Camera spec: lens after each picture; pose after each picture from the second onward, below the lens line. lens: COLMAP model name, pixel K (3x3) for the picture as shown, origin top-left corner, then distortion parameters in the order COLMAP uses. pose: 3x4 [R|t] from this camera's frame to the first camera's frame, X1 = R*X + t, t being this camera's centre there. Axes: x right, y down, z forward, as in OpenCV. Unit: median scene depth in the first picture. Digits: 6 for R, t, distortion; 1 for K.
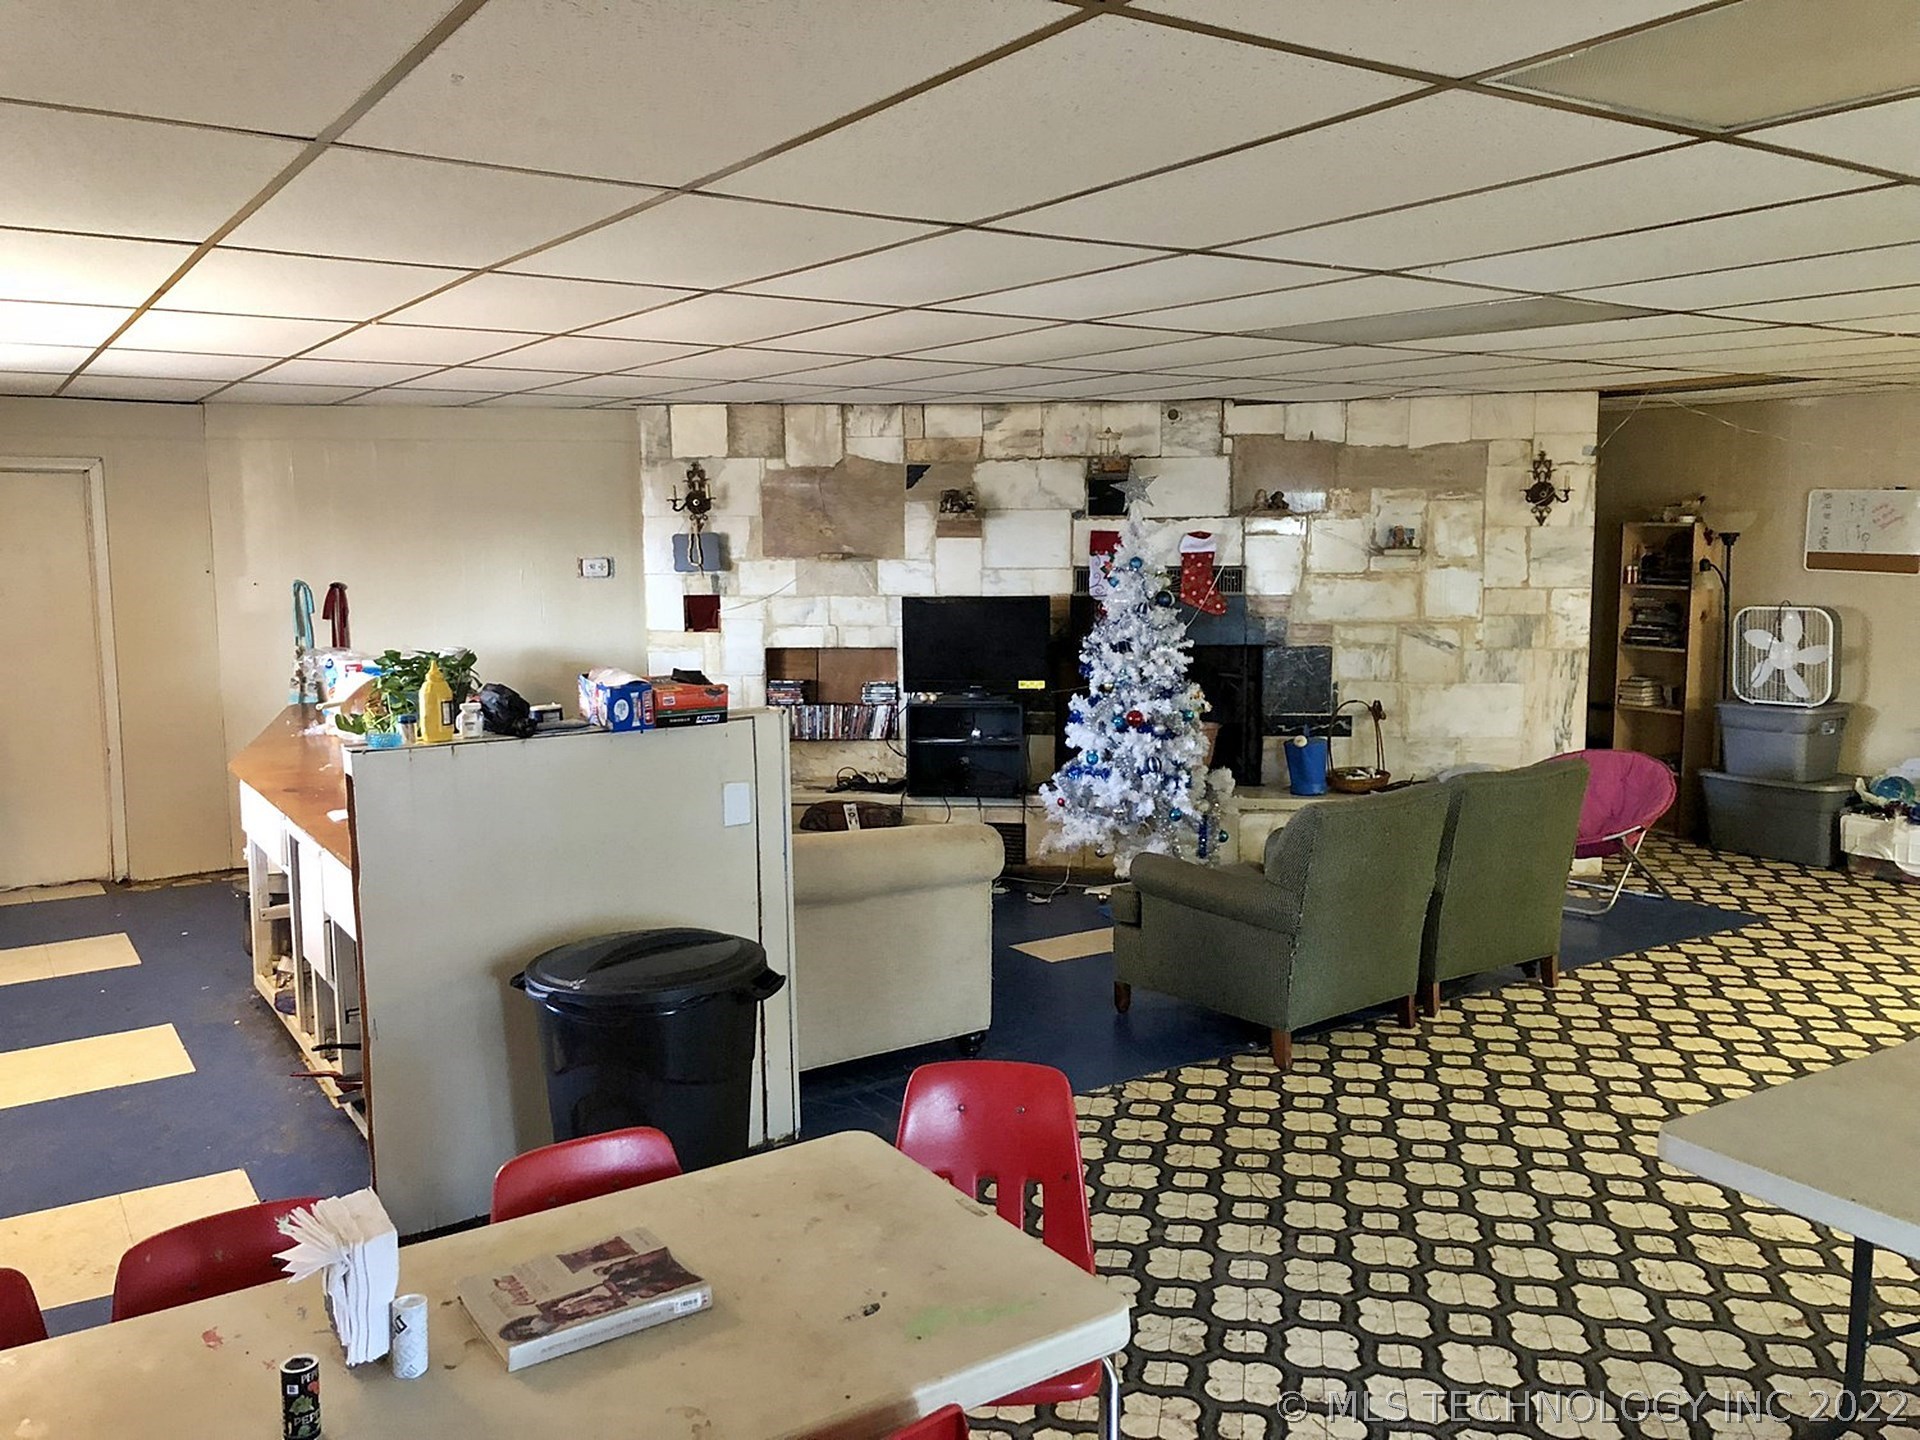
lens RADIAL K [[1554.4, 0, 960.9], [0, 1554.4, 715.5], [0, 0, 1]] dist [0.031435, -0.029326]
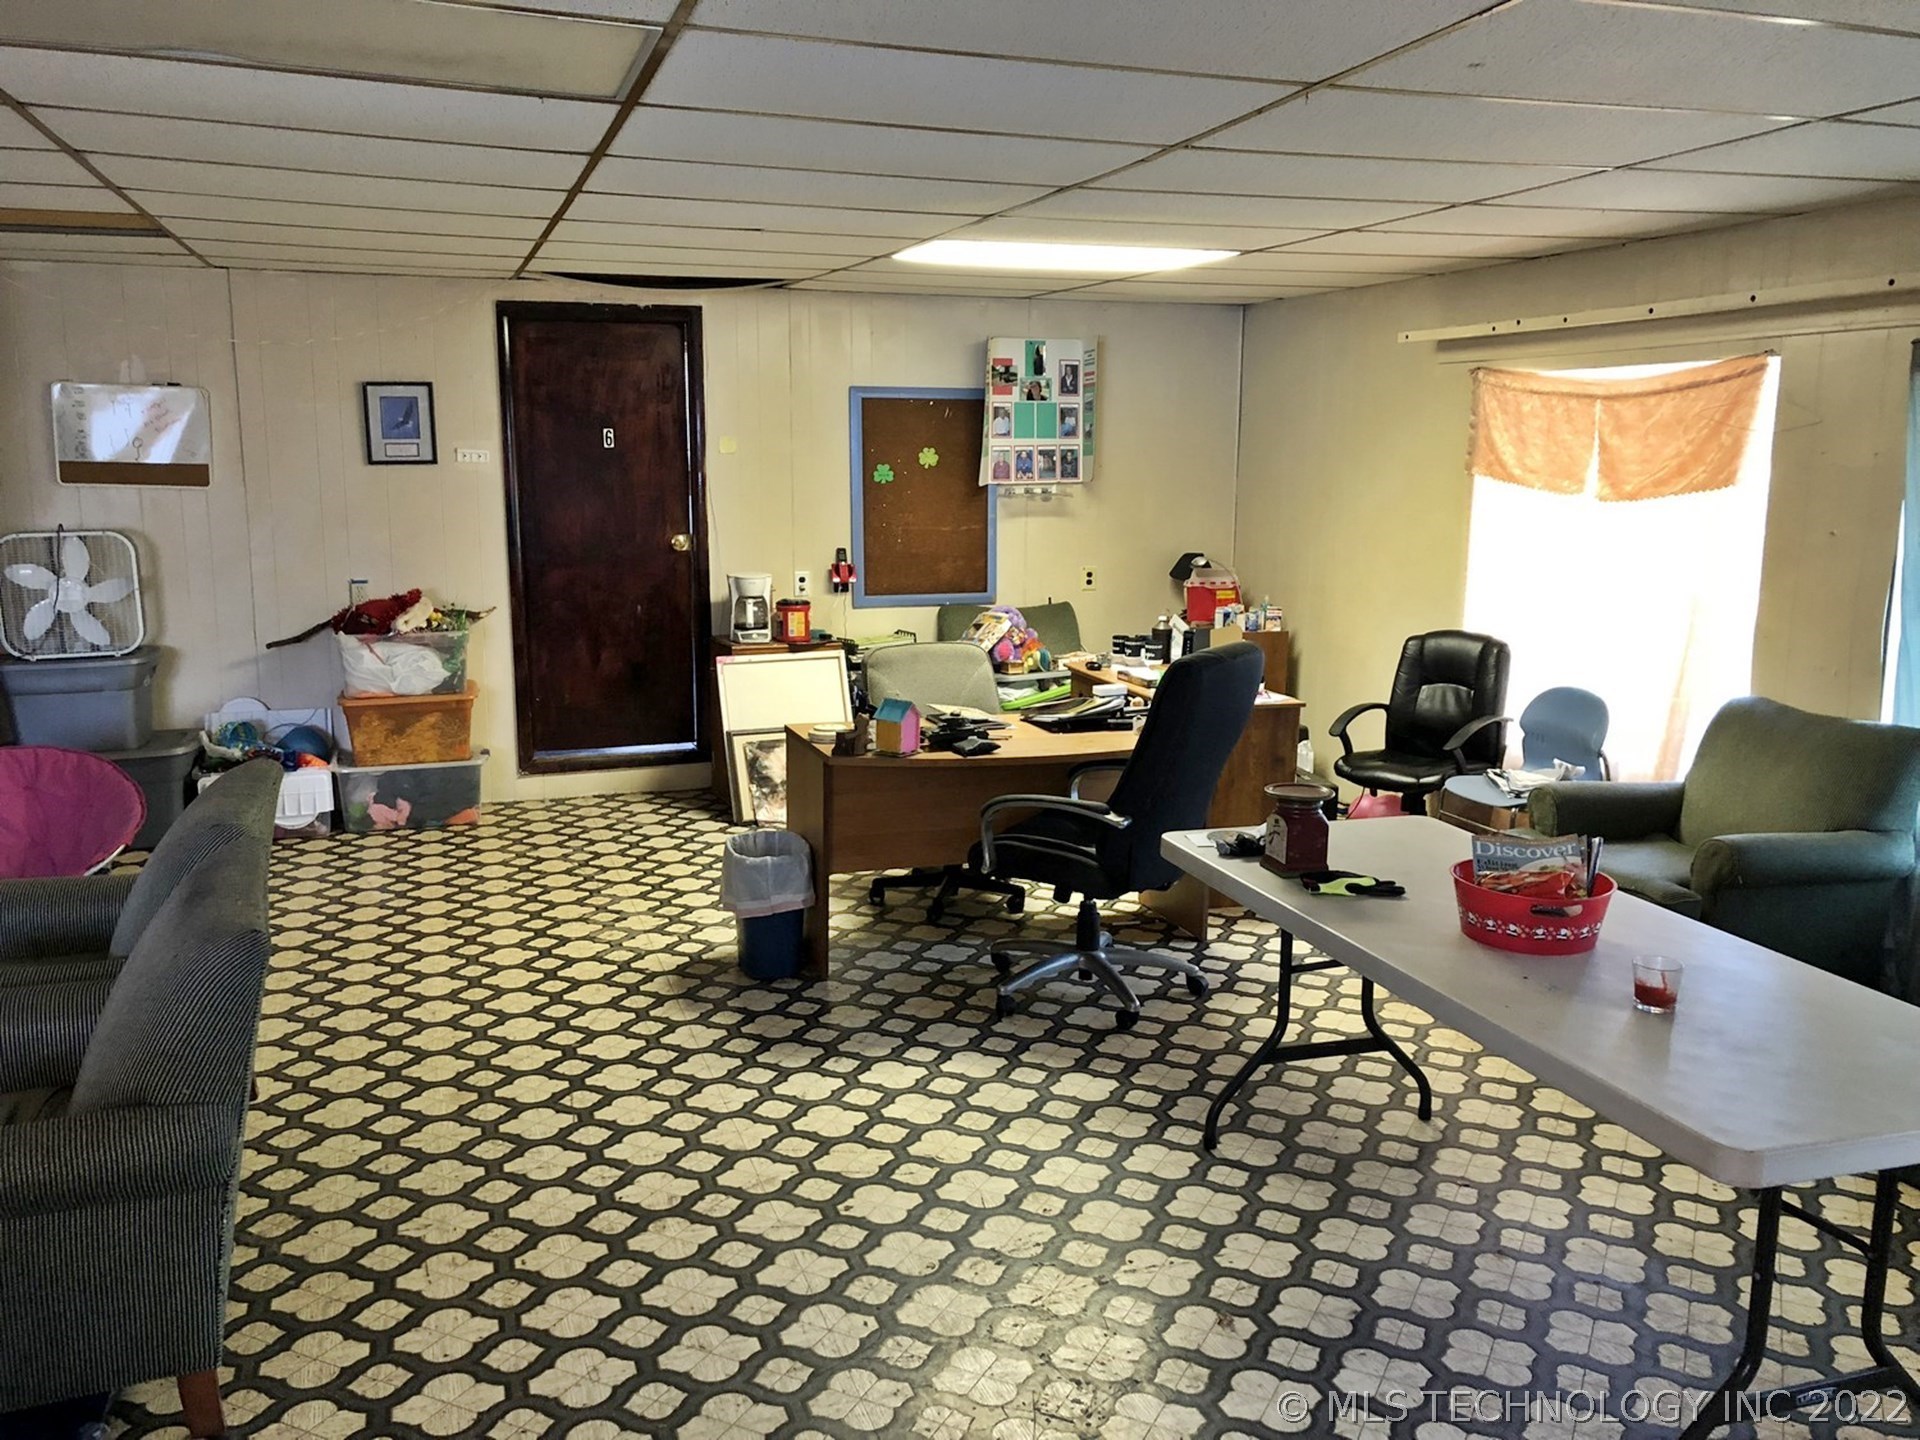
lens RADIAL K [[1554.4, 0, 959.6], [0, 1554.4, 719.6], [0, 0, 1]] dist [0.031435, -0.029326]
pose [[0.248498, -0.161354, 0.955099, -0.130435], [0.109218, 0.984407, 0.137889, -0.038047], [-0.962455, 0.070049, 0.262246, 0.391022]]
